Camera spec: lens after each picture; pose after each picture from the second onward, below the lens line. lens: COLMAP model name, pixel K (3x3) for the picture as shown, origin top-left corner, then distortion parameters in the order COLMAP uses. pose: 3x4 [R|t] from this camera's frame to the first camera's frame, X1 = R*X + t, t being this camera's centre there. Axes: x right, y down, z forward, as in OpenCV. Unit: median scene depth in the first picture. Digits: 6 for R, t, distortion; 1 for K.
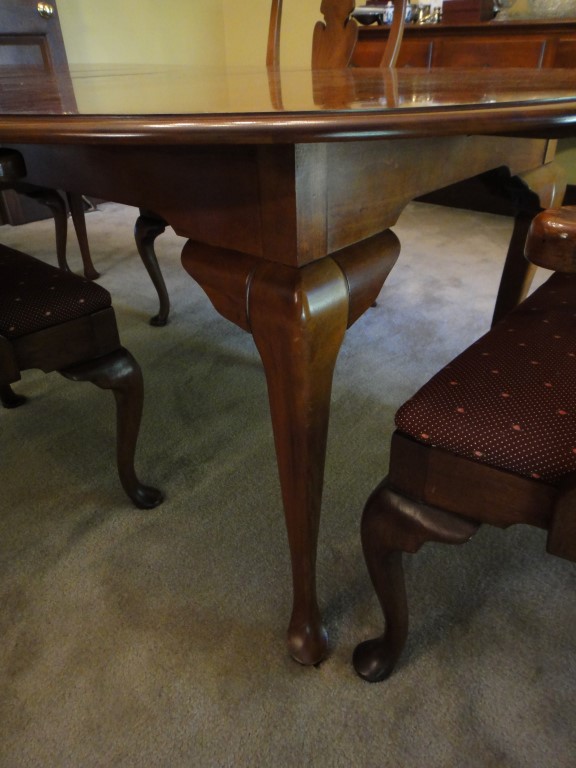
lens RADIAL K [[542.7, 0, 280.0], [0, 542.7, 385.8], [0, 0, 1]] dist [-0.003741, 0.005380]
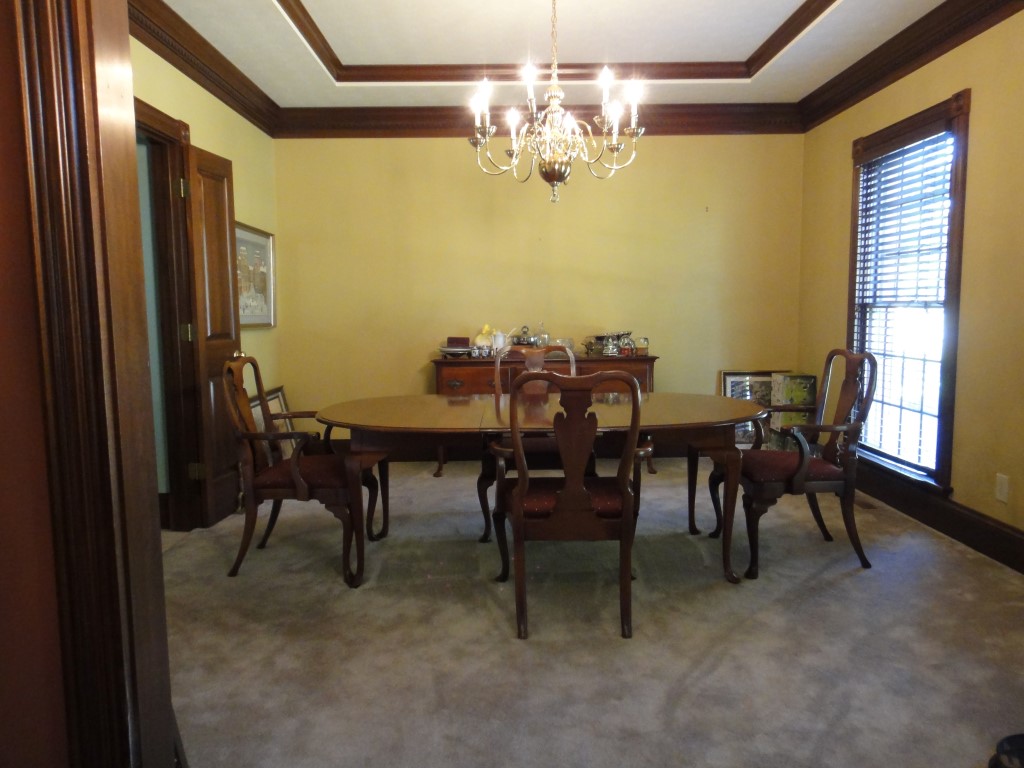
lens RADIAL K [[723.6, 0, 509.5], [0, 723.6, 379.4], [0, 0, 1]] dist [-0.003741, 0.005380]
pose [[0.749201, -0.044973, 0.660815, -3.022751], [0.340607, 0.881824, -0.326150, 0.349071], [-0.568054, 0.469430, 0.675981, -1.293606]]
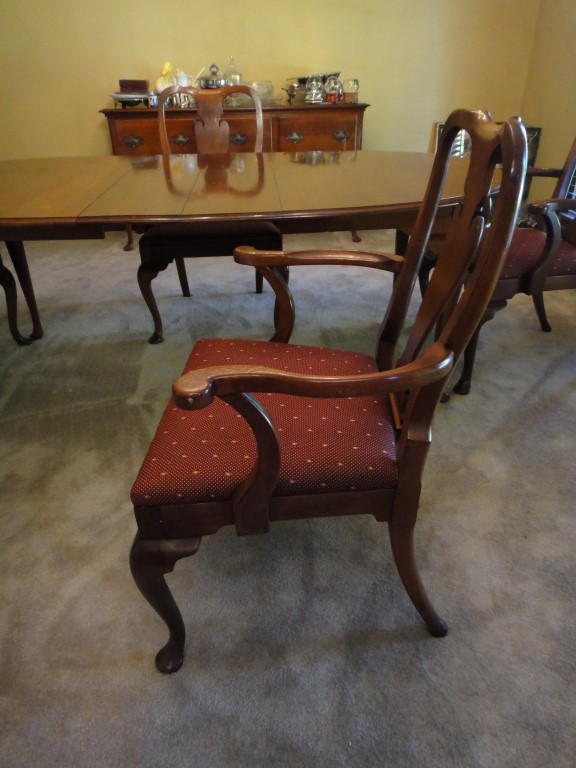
lens RADIAL K [[542.7, 0, 292.2], [0, 542.7, 387.1], [0, 0, 1]] dist [-0.003741, 0.005380]
pose [[0.700879, -0.343839, 0.624934, -1.711151], [0.369144, 0.924537, 0.094676, -0.029934], [-0.610328, 0.164335, 0.774915, -0.419194]]
